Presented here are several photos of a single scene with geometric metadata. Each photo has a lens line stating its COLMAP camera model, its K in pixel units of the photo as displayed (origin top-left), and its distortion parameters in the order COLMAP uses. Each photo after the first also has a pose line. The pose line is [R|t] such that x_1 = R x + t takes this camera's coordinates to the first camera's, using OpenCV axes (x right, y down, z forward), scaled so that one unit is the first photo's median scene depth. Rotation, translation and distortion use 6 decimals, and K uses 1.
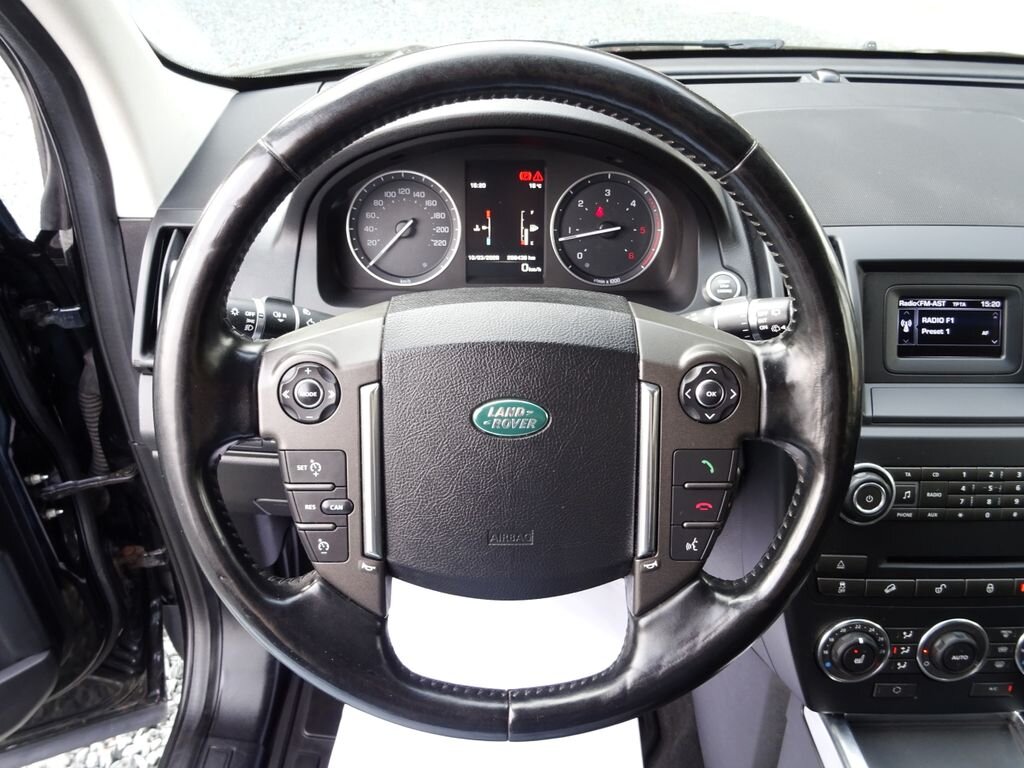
lens RADIAL K [[788.3, 0, 510.6], [0, 788.3, 383.7], [0, 0, 1]] dist [0.006472, -0.012321]
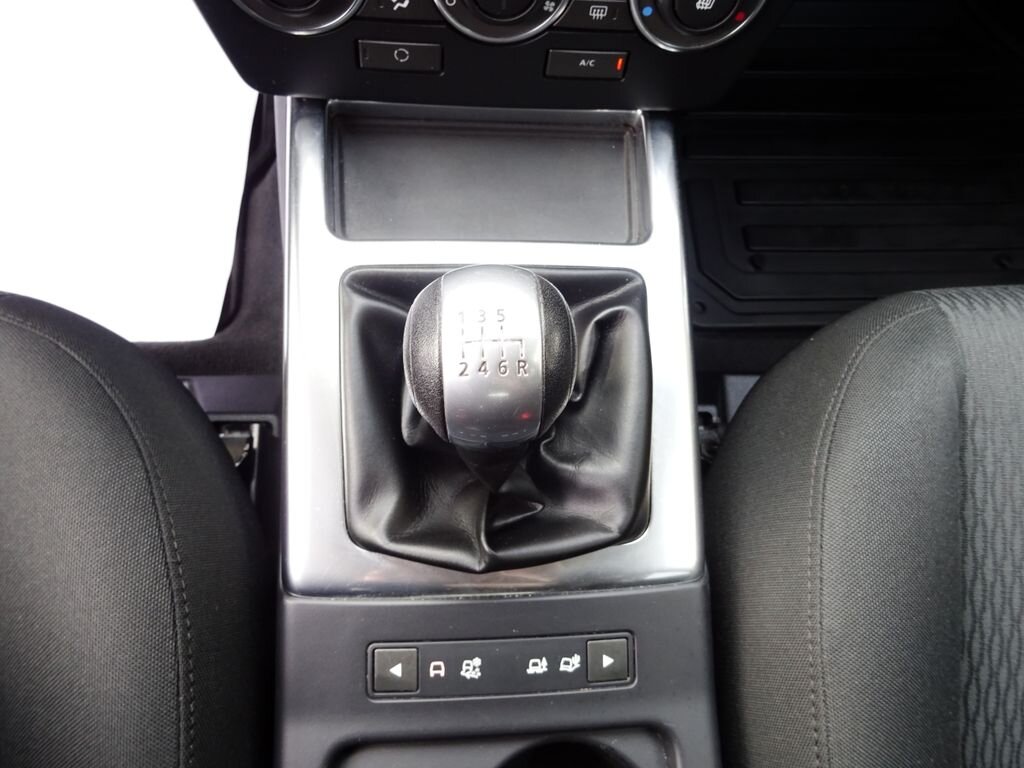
lens RADIAL K [[788.3, 0, 518.3], [0, 788.3, 378.8], [0, 0, 1]] dist [0.006472, -0.012321]
pose [[0.994815, 0.003184, 0.101651, 0.517662], [-0.066680, 0.775121, 0.628285, 0.223313], [-0.076792, -0.631805, 0.771314, 0.460925]]
